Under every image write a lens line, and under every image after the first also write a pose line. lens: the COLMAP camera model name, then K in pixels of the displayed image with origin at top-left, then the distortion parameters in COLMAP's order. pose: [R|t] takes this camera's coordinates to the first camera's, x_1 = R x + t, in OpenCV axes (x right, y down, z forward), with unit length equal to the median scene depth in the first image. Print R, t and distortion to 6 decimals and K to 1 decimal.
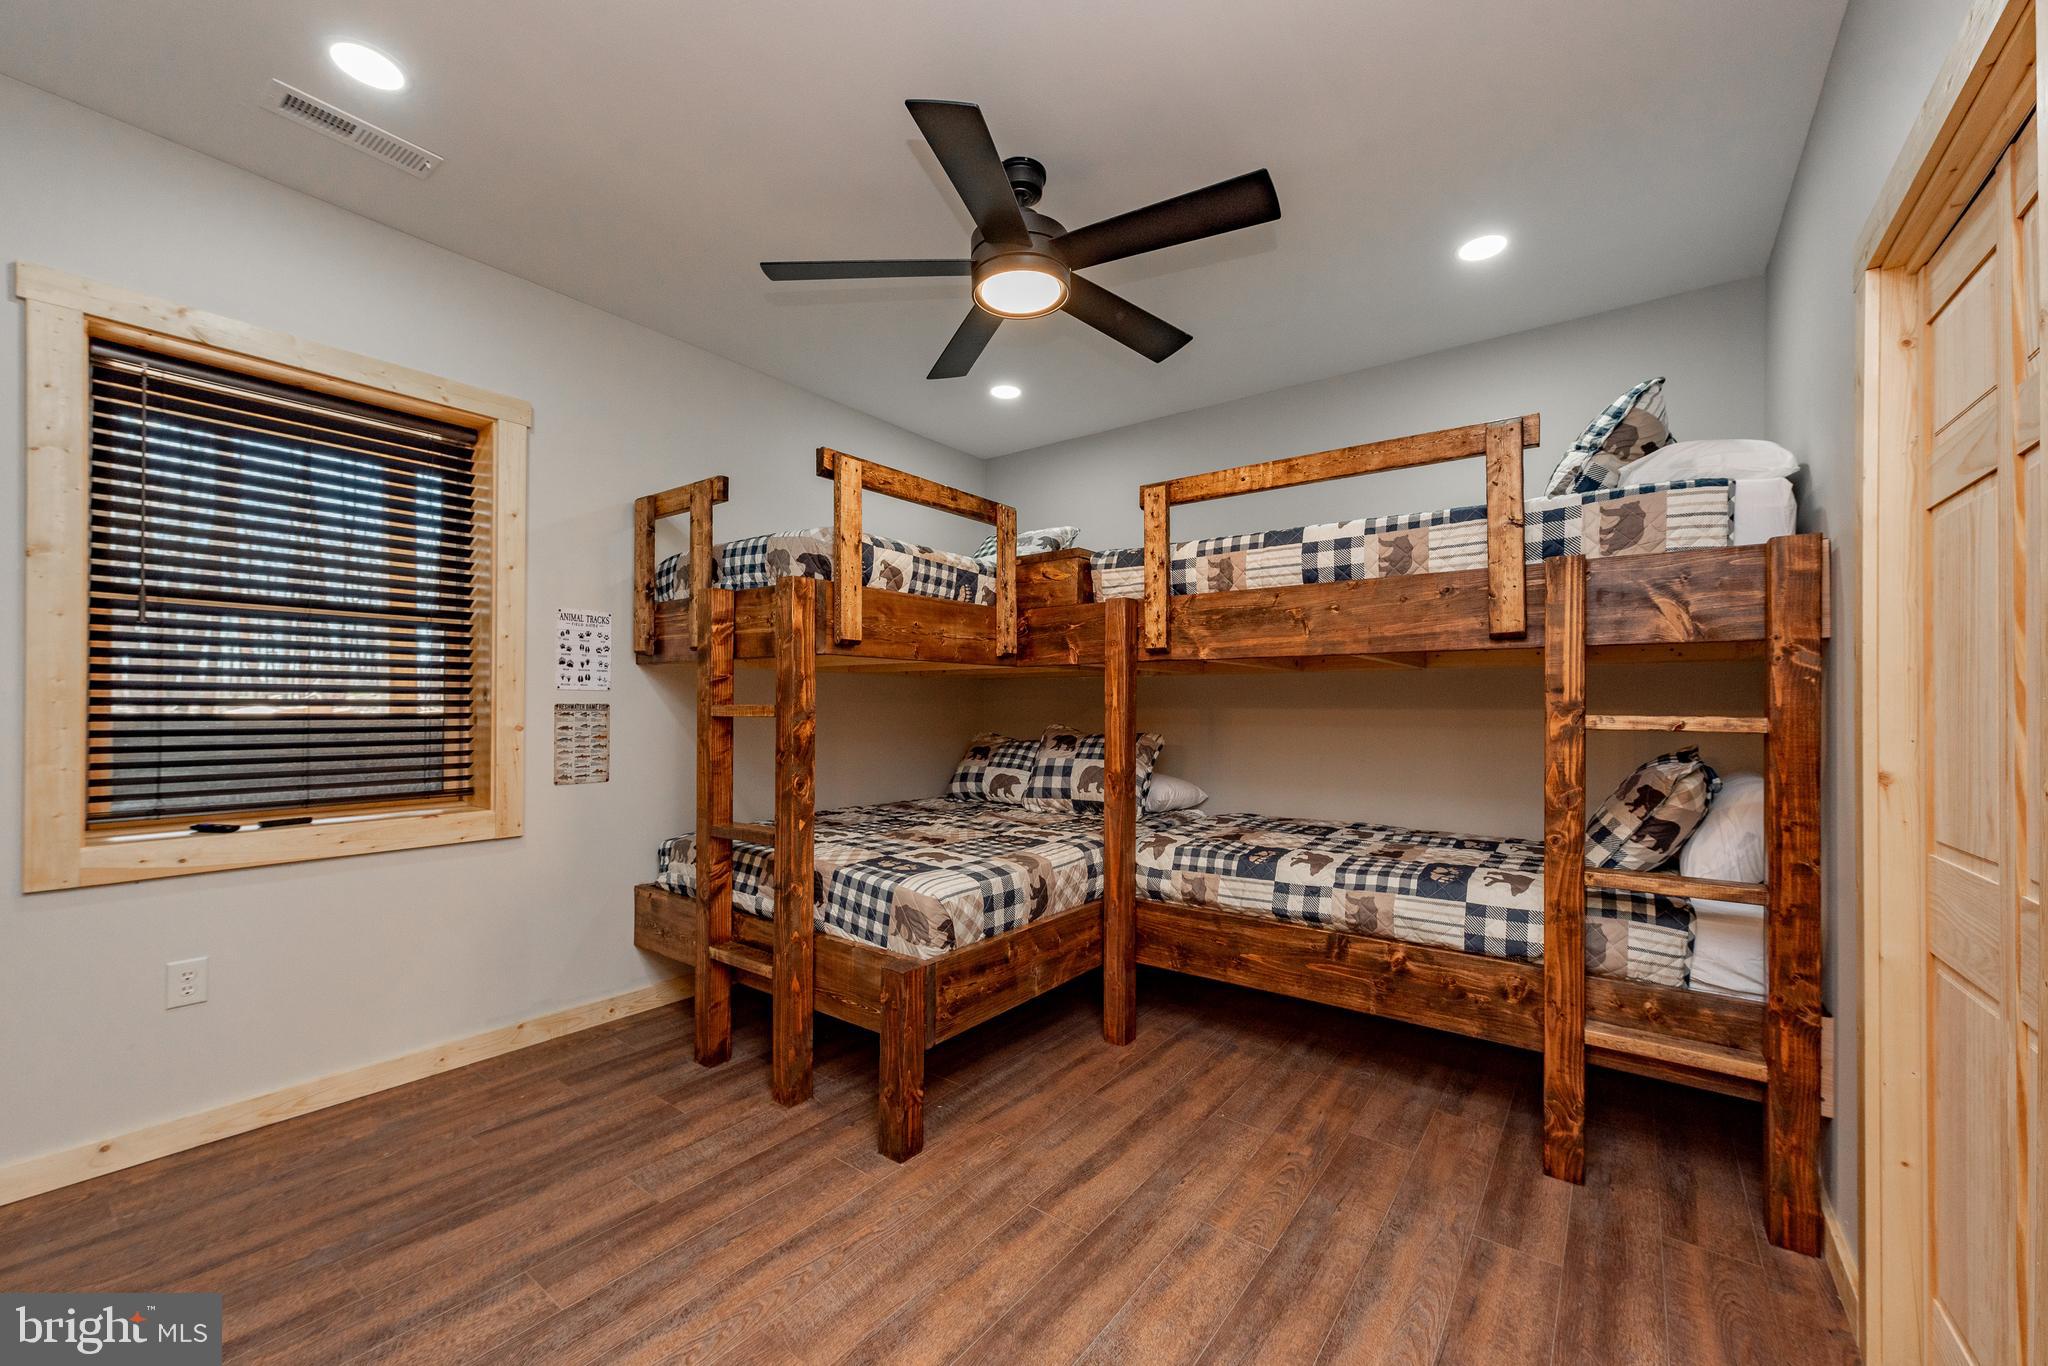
lens RADIAL K [[834.8, 0, 980.3], [0, 834.8, 711.2], [0, 0, 1]] dist [0.001621, 0.000099]
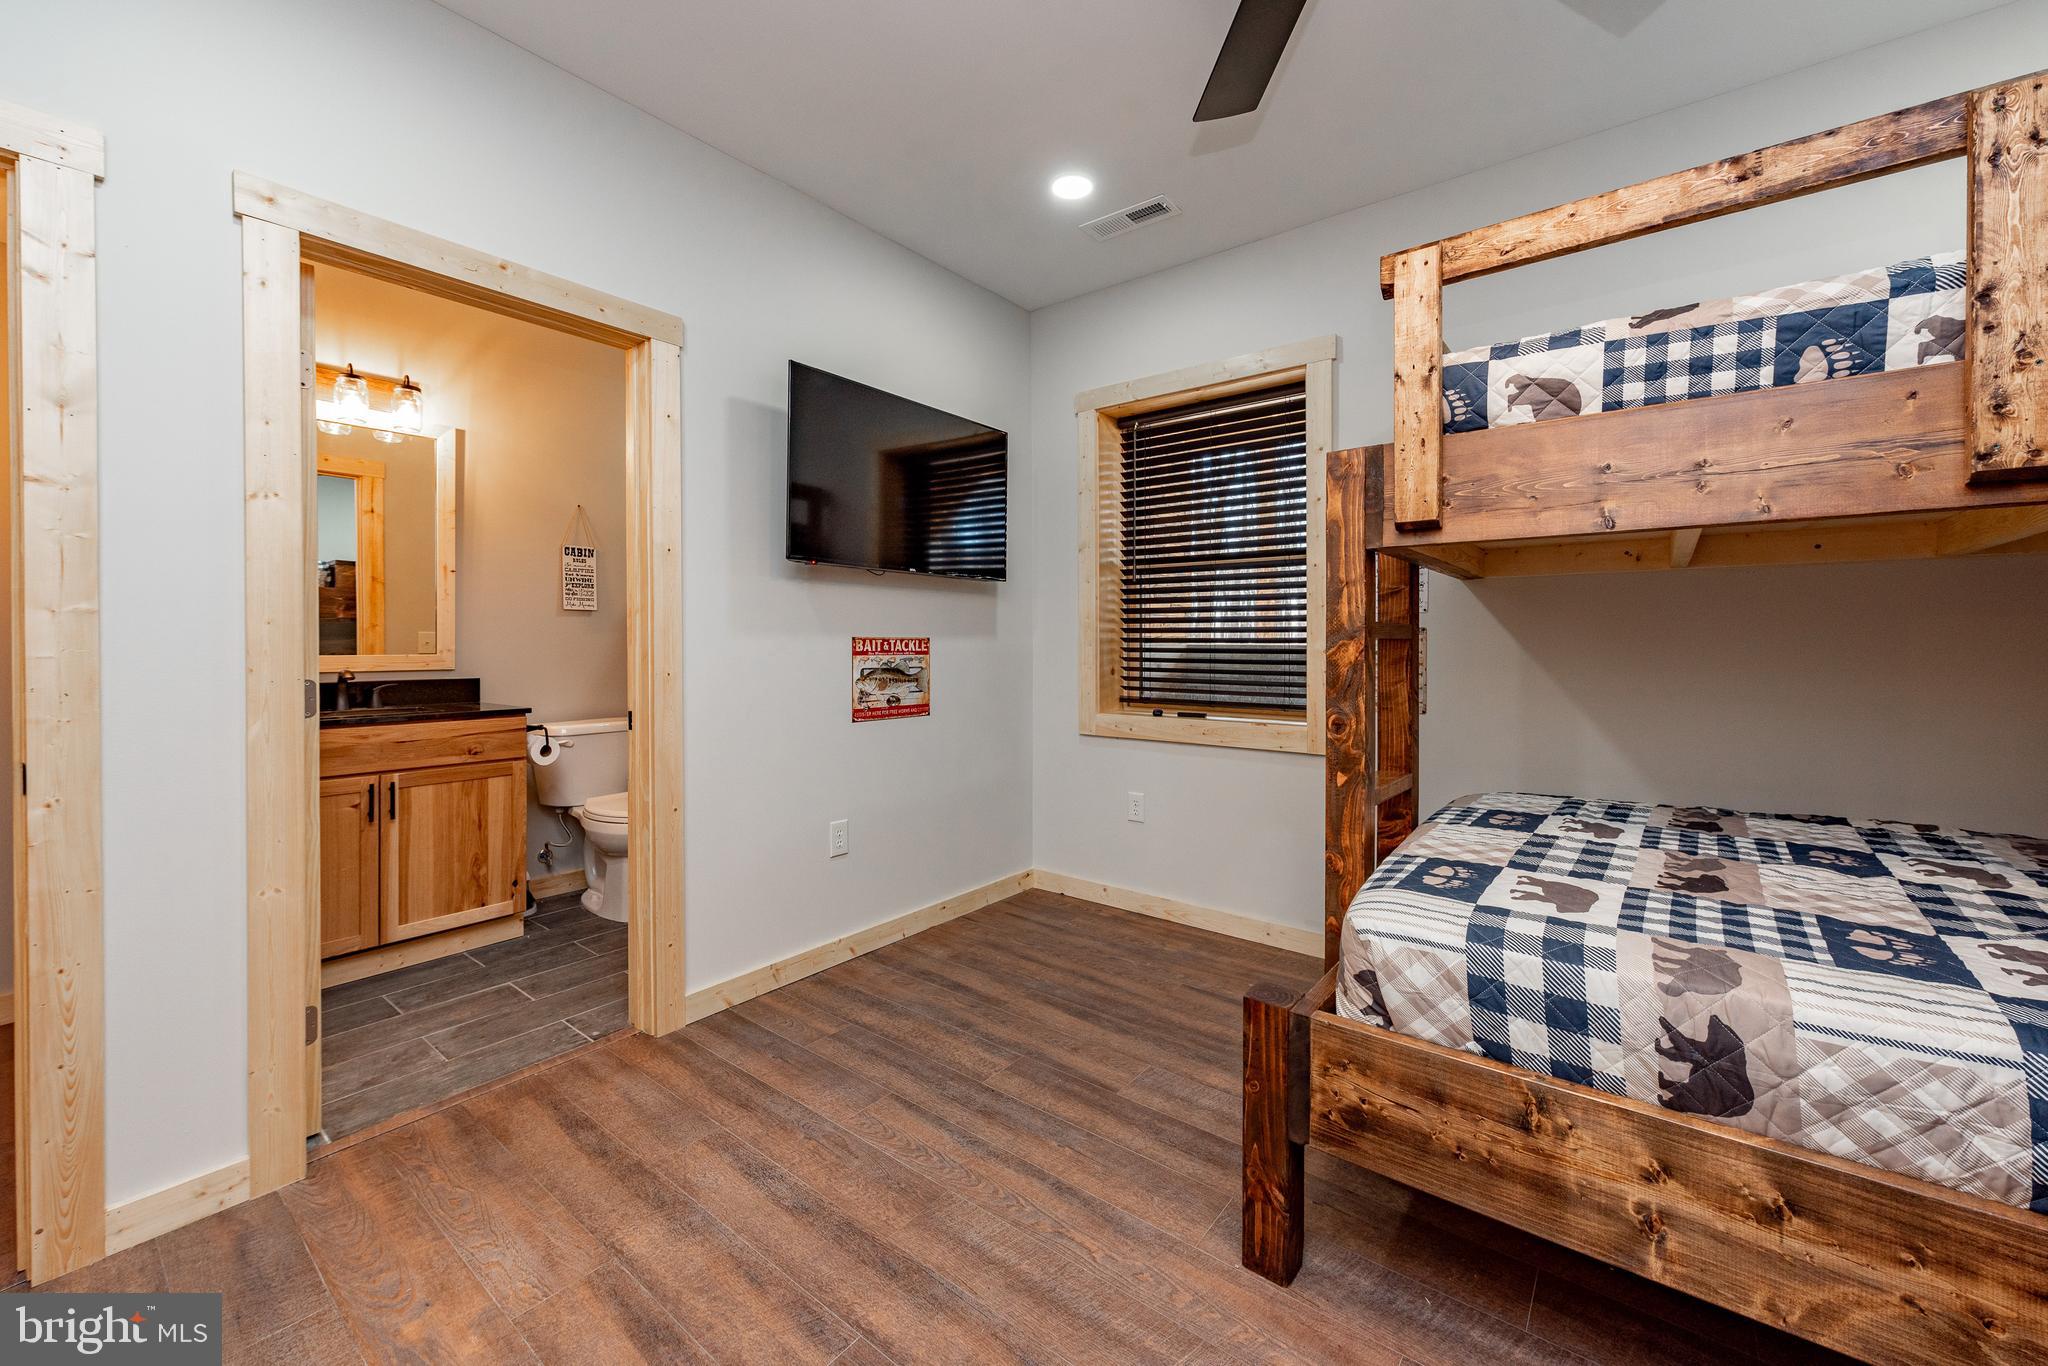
lens RADIAL K [[794.1, 0, 1027.3], [0, 794.1, 649.9], [0, 0, 1]] dist [0.001636, 0.000194]
pose [[0.004823, 0.006426, -0.999968, 0.475307], [-0.008565, 0.999943, 0.006385, 0.016174], [0.999952, 0.008534, 0.004878, 0.673919]]
